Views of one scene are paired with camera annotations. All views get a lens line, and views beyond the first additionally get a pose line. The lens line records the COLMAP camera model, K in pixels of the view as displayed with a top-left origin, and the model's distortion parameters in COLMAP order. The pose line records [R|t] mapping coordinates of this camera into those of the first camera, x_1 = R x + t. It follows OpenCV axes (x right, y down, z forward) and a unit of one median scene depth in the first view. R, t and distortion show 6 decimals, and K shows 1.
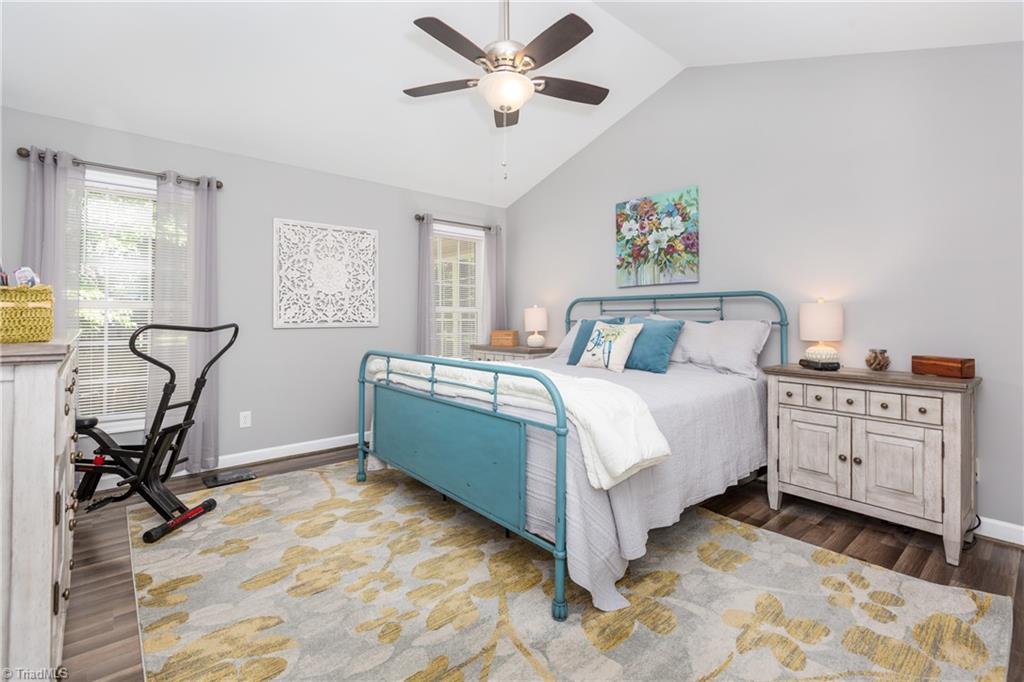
lens RADIAL K [[462.9, 0, 521.8], [0, 462.9, 312.0], [0, 0, 1]] dist [-0.003663, 0.000651]
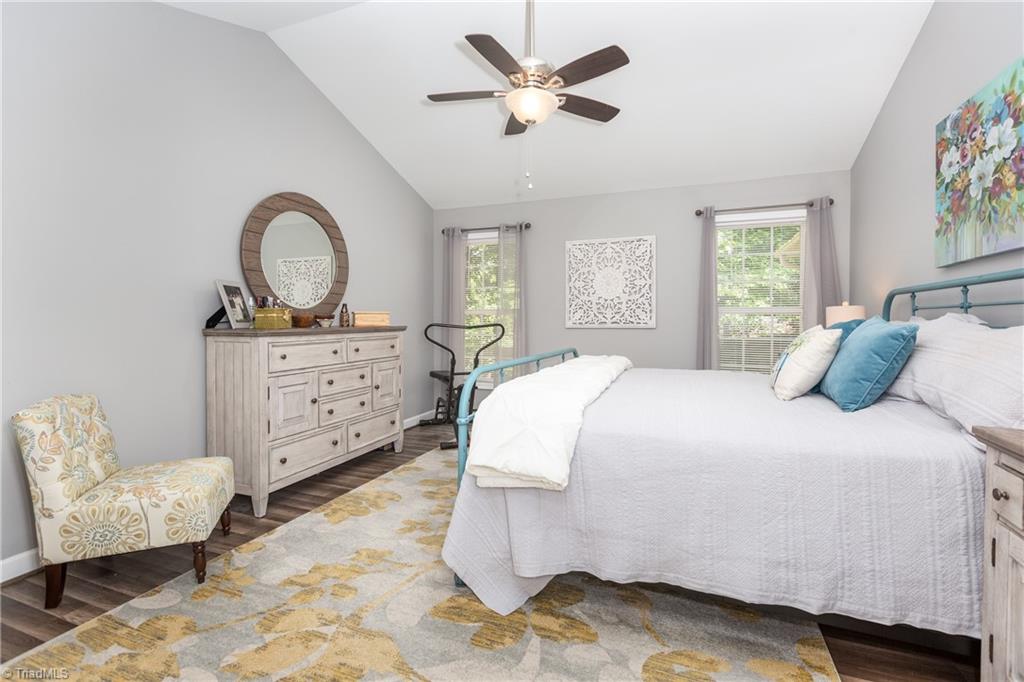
lens RADIAL K [[462.9, 0, 518.1], [0, 462.9, 325.5], [0, 0, 1]] dist [-0.003663, 0.000651]
pose [[0.463535, 0.010622, -0.886015, 0.518572], [0.010521, 0.999792, 0.017490, 0.004427], [0.886016, -0.017429, 0.463326, 0.276238]]
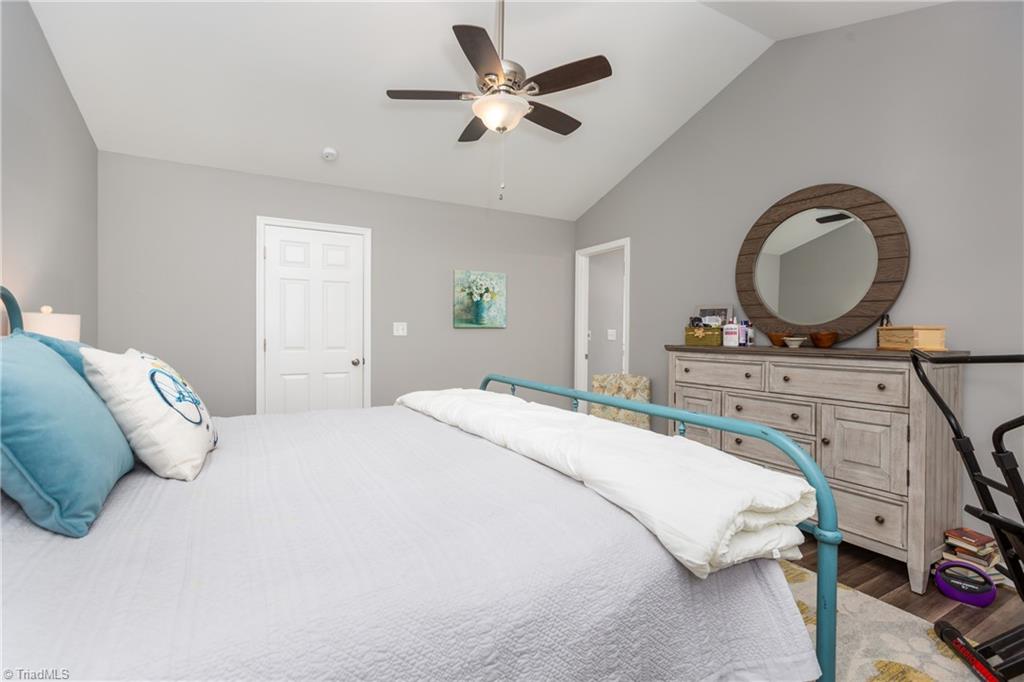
lens RADIAL K [[462.9, 0, 513.3], [0, 462.9, 336.4], [0, 0, 1]] dist [-0.003663, 0.000651]
pose [[-0.973948, -0.007690, 0.226641, -0.177448], [-0.008240, 0.999965, -0.001484, 0.006213], [-0.226621, -0.003313, -0.973977, 1.155502]]
